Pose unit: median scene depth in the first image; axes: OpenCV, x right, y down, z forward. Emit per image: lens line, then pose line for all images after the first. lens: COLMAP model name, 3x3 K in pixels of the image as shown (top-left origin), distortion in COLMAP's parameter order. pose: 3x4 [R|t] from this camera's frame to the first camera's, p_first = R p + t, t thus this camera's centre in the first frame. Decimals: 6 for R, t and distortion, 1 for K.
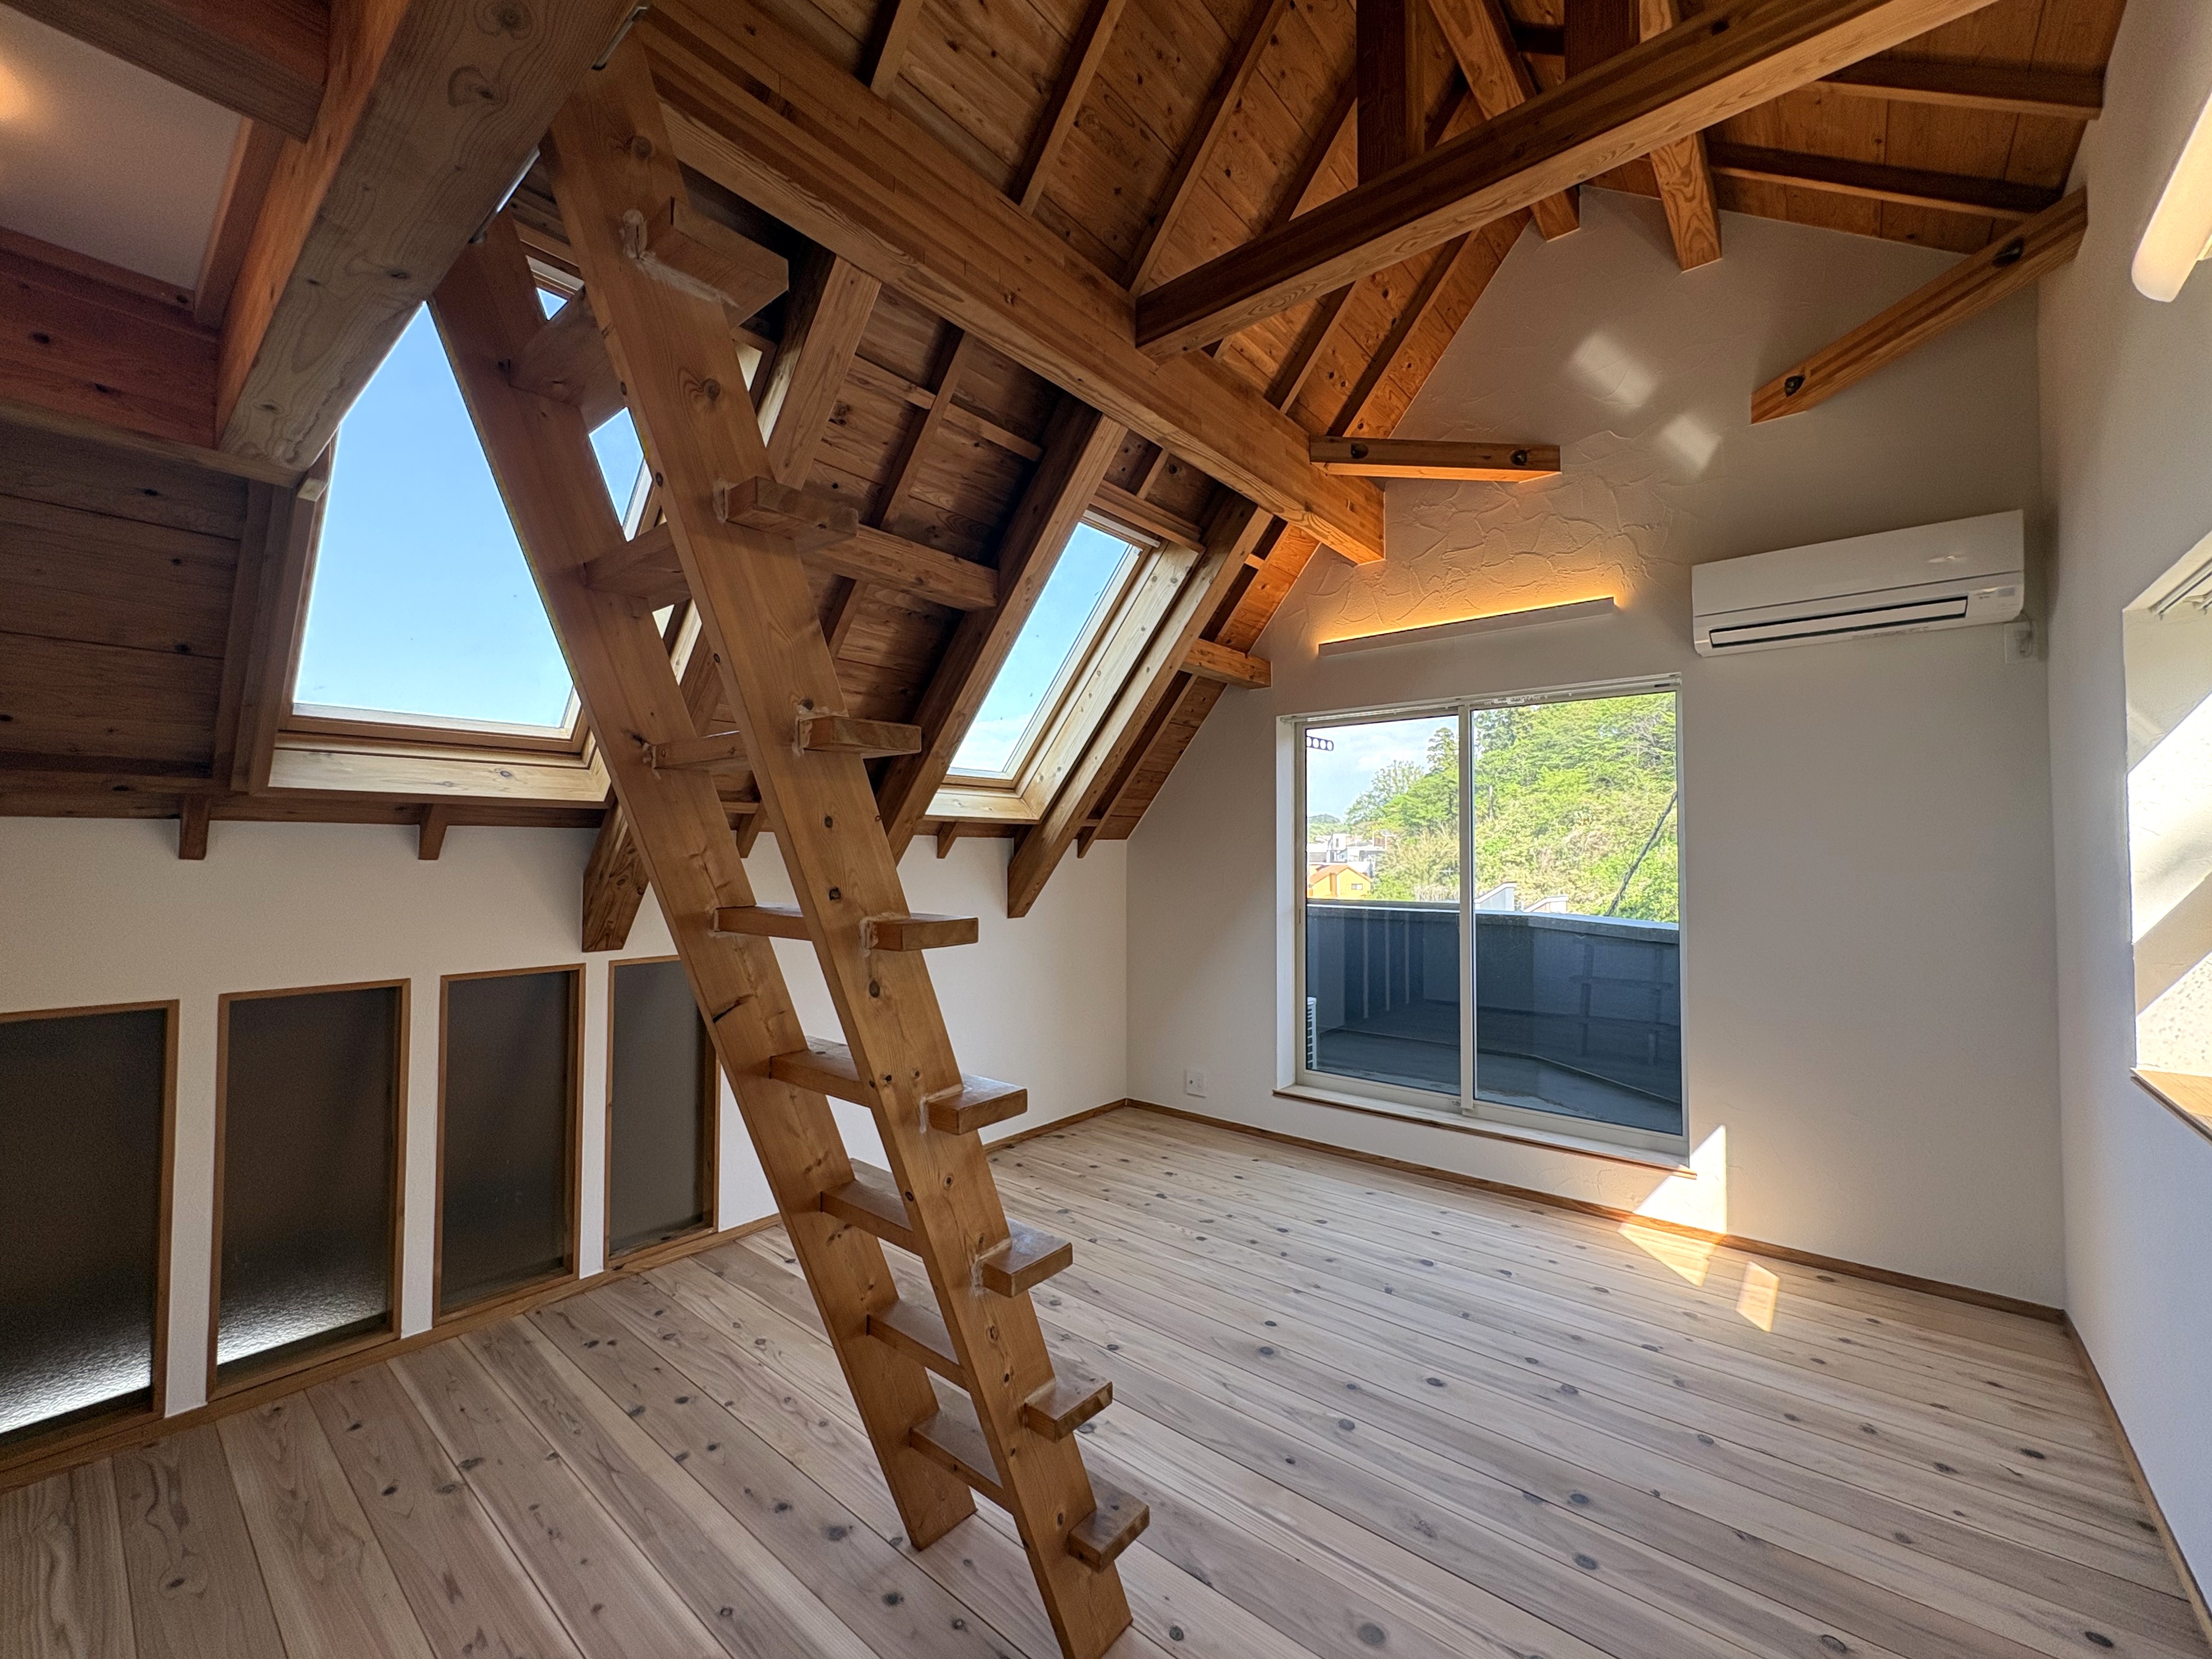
lens RADIAL K [[889.6, 0, 1091.1], [0, 889.6, 830.6], [0, 0, 1]] dist [0.000783, -0.000041]
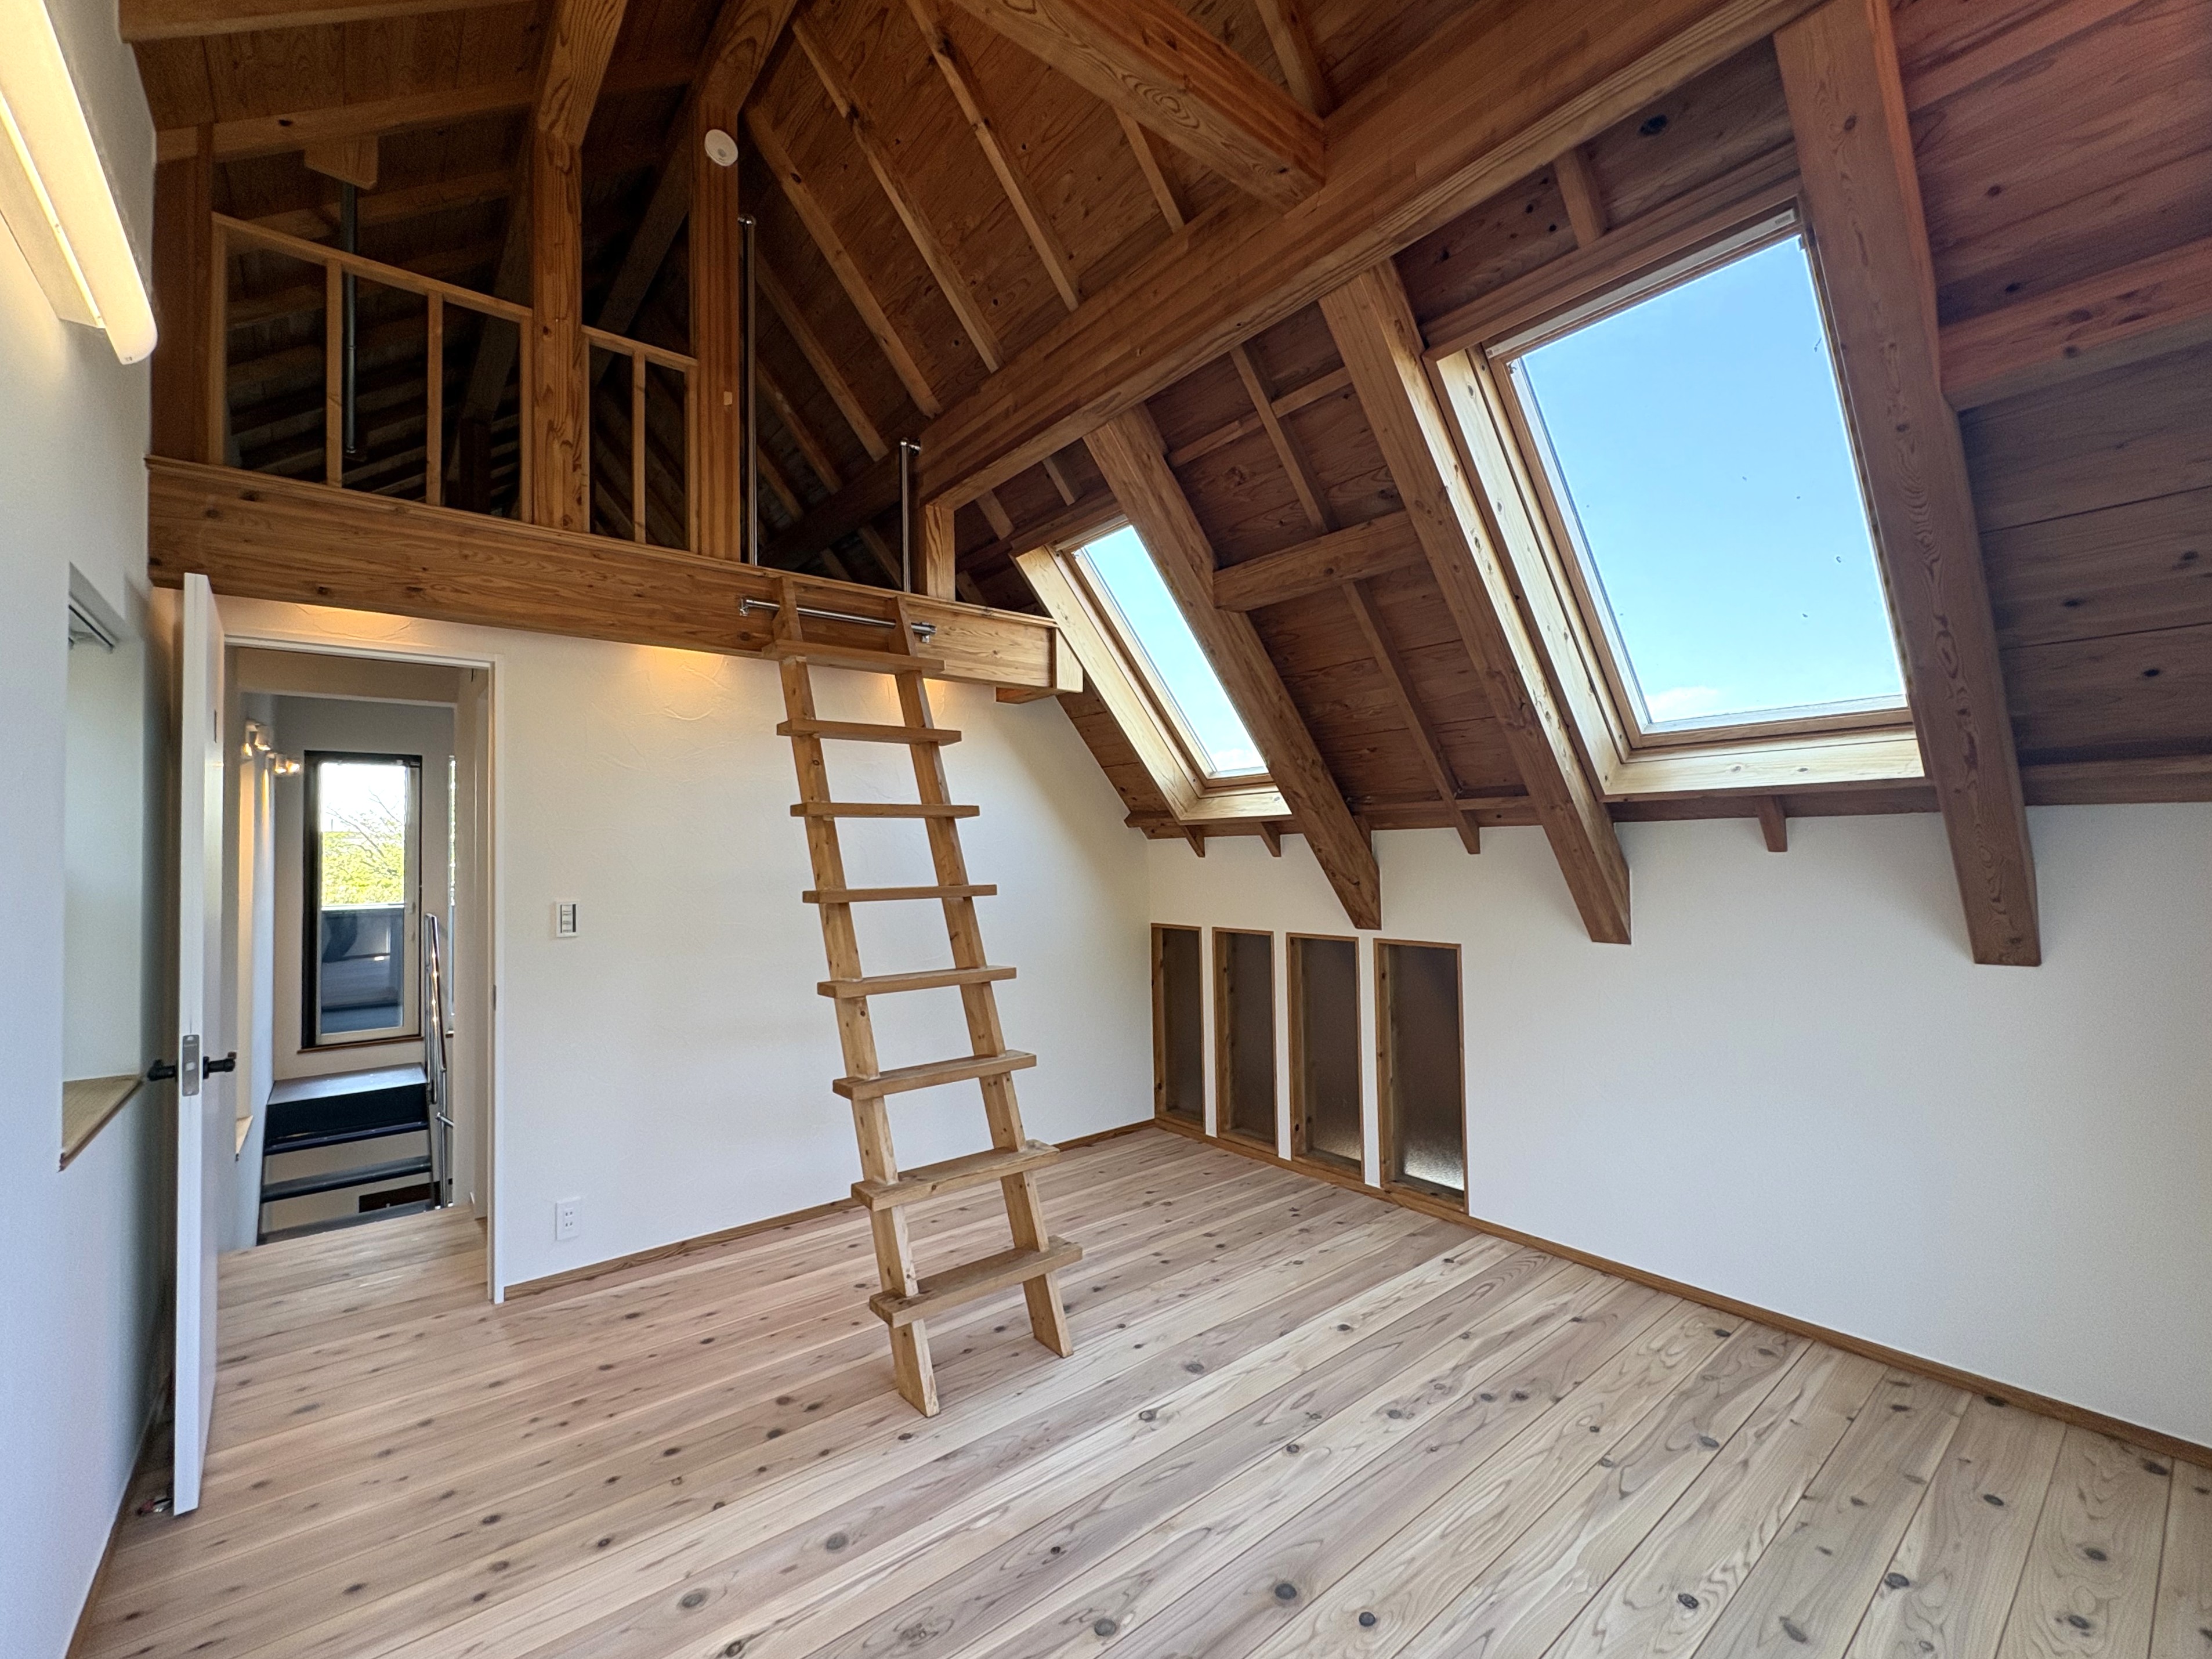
lens RADIAL K [[889.7, 0, 1091.1], [0, 889.7, 830.6], [0, 0, 1]] dist [0.000783, -0.000041]
pose [[-0.174060, -0.027360, -0.984355, 0.834525], [0.041175, 0.998537, -0.035035, 0.027445], [0.983874, -0.046629, -0.172679, 0.926929]]
